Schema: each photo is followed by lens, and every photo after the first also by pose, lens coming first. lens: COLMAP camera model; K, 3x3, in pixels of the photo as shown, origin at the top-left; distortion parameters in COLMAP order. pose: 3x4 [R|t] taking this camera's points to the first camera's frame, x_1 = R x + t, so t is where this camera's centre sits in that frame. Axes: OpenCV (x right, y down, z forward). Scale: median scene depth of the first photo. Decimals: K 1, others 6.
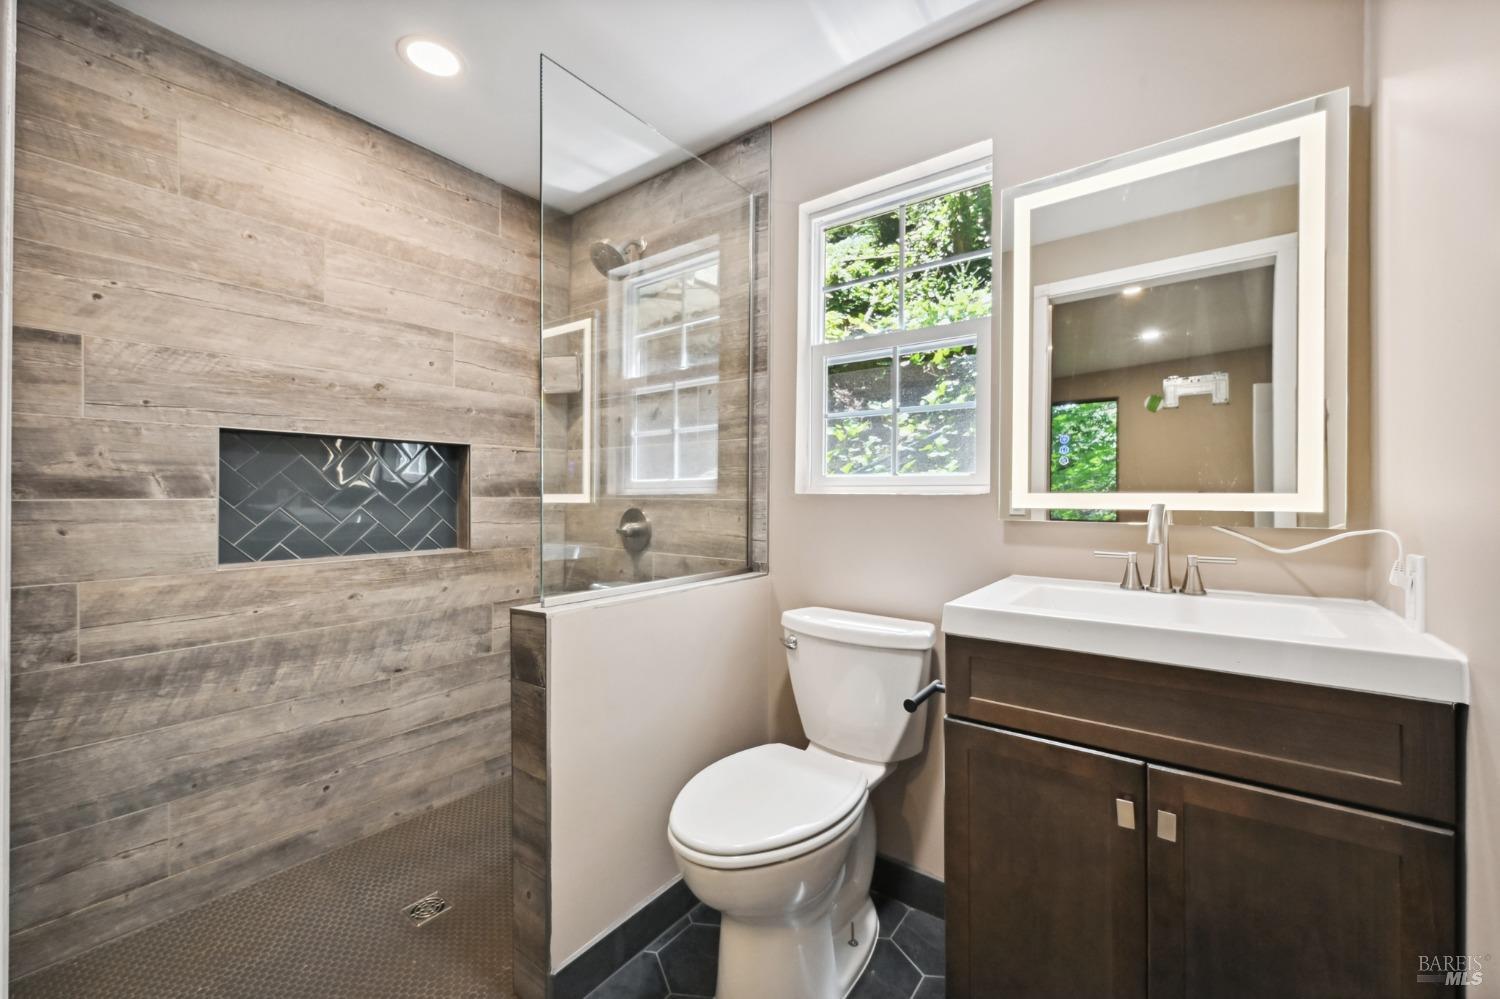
lens RADIAL K [[593.6, 0, 754.6], [0, 593.6, 496.1], [0, 0, 1]] dist [0.000596, -0.000248]
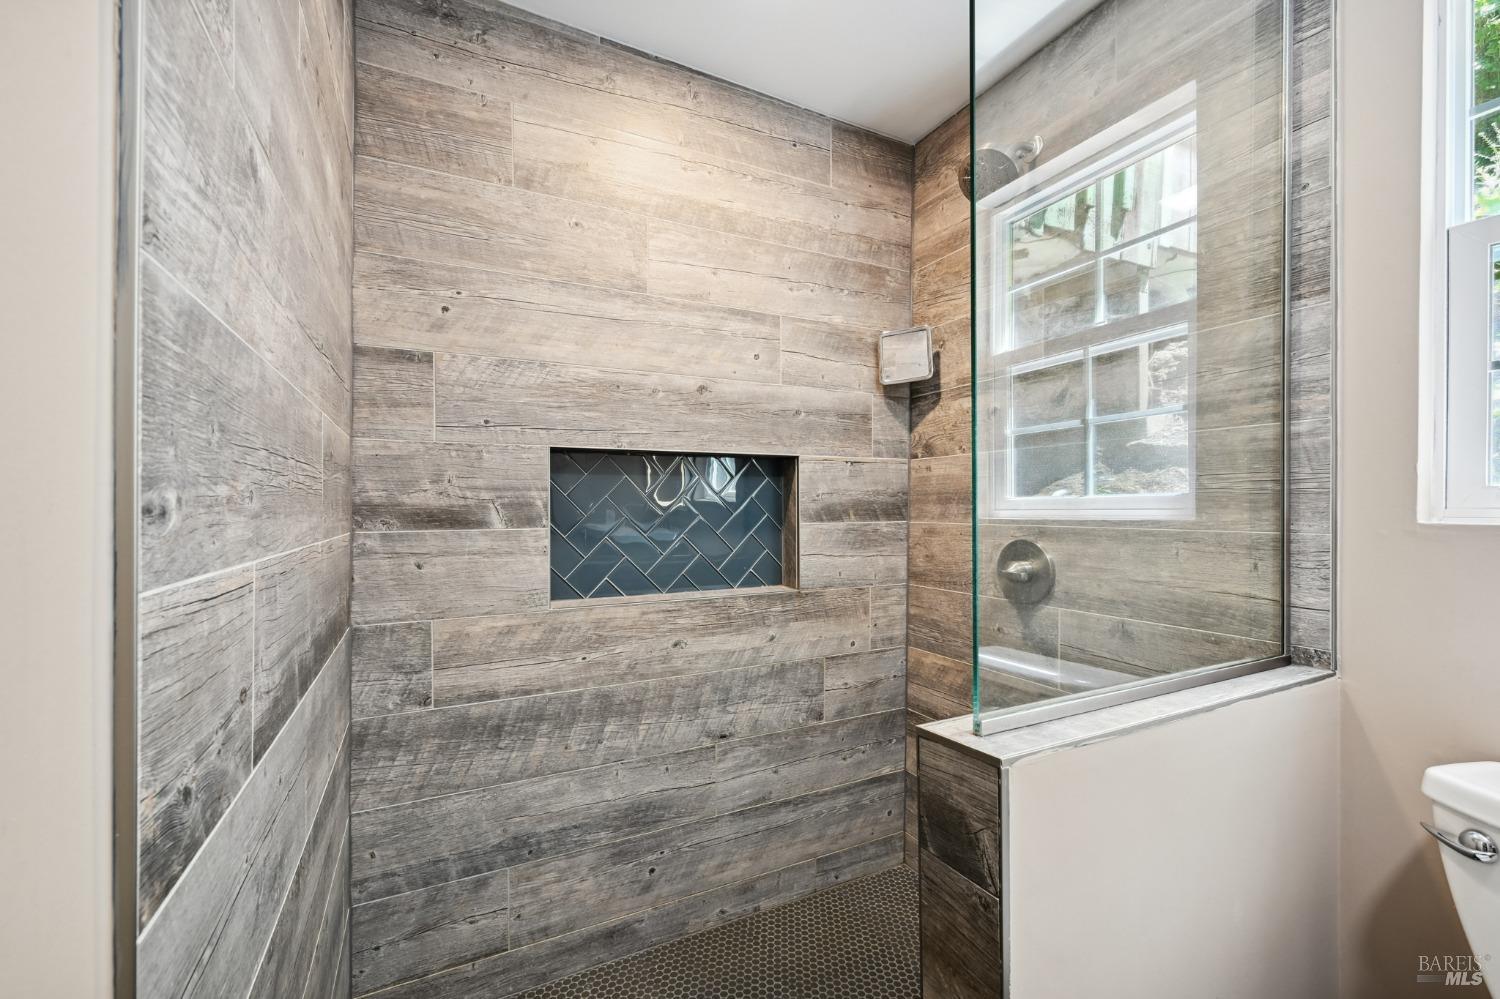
lens RADIAL K [[624.2, 0, 741.3], [0, 624.2, 510.7], [0, 0, 1]] dist [0.003070, -0.000180]
pose [[0.892828, -0.003376, -0.450385, -0.212485], [0.004767, 0.999987, 0.001952, -0.019676], [0.450373, -0.003890, 0.892832, 0.274475]]
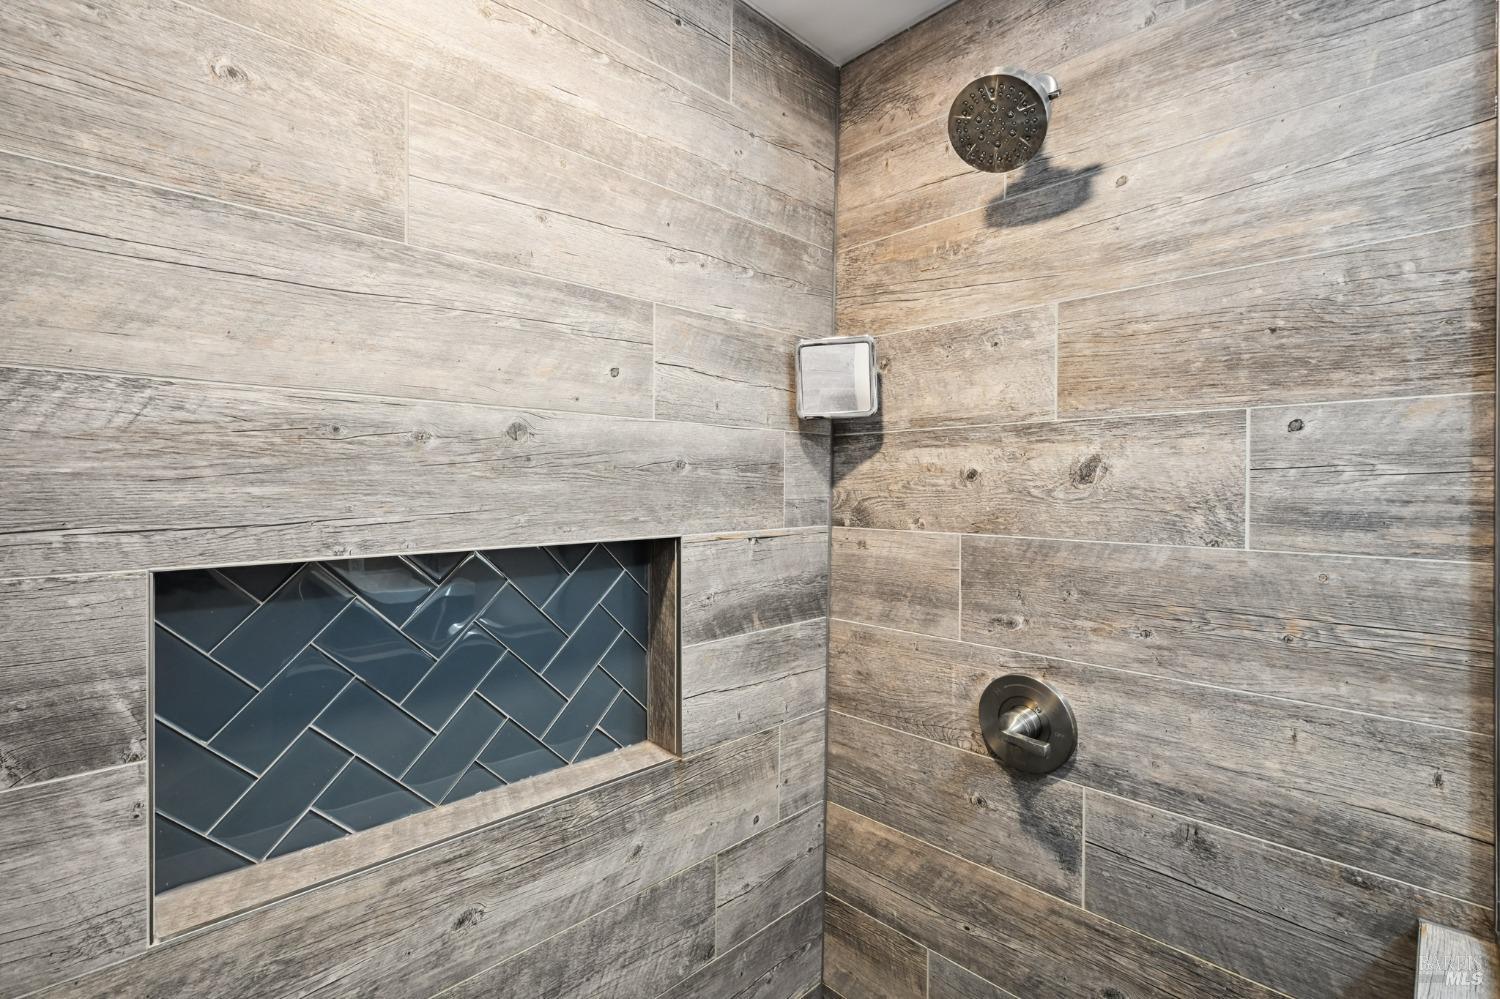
lens RADIAL K [[684.7, 0, 747.0], [0, 684.7, 491.5], [0, 0, 1]] dist [-0.000721, 0.001394]
pose [[0.986704, 0.002011, -0.162517, -0.411477], [-0.001687, 0.999996, 0.002133, -0.151912], [0.162521, -0.001831, 0.986703, 0.567700]]
